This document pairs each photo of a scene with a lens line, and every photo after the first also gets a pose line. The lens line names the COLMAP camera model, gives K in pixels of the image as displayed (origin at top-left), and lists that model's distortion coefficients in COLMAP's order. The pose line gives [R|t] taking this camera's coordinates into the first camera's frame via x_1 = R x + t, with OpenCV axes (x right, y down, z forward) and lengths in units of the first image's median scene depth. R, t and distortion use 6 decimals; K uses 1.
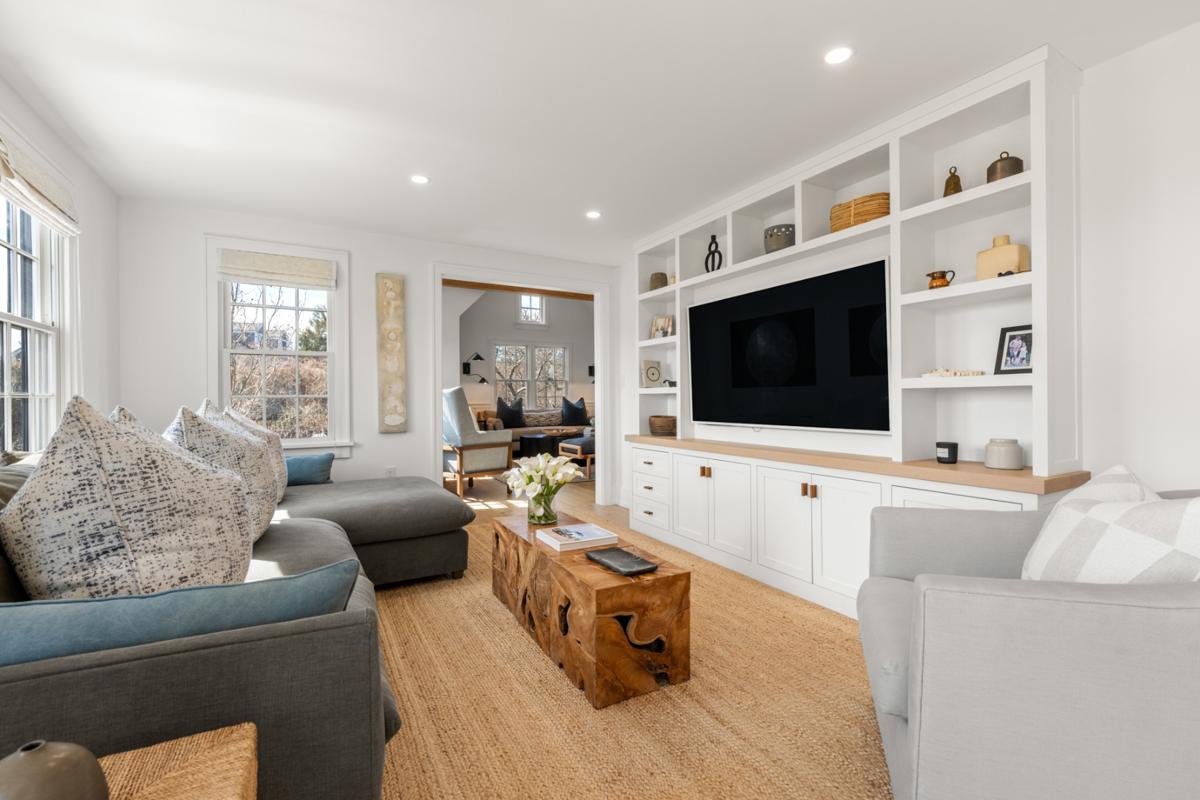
lens RADIAL K [[519.7, 0, 600.0], [0, 519.7, 400.0], [0, 0, 1]] dist [-0.000525, -0.000134]
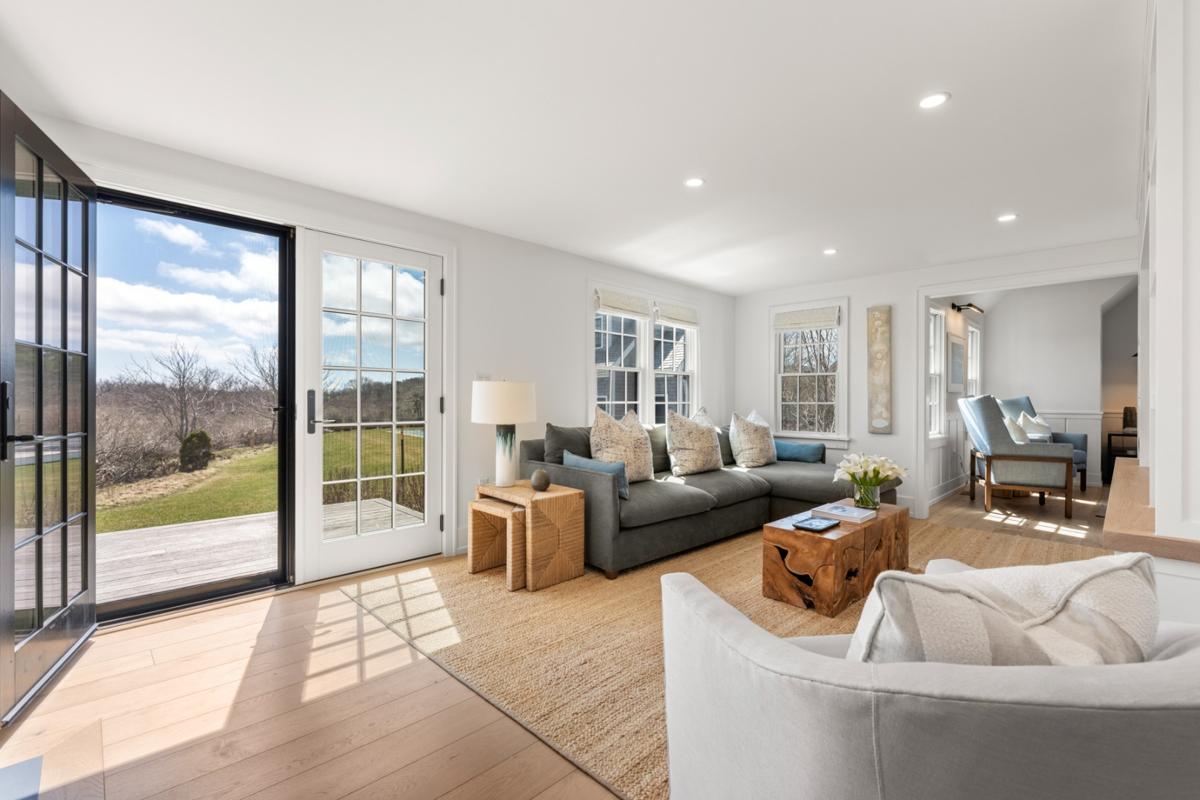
lens RADIAL K [[519.7, 0, 600.0], [0, 519.7, 400.0], [0, 0, 1]] dist [-0.000525, -0.000134]
pose [[0.255426, 0.001042, -0.966828, 0.642107], [-0.009277, 0.999956, -0.001374, -0.009307], [0.966784, 0.009320, 0.255425, 0.033548]]
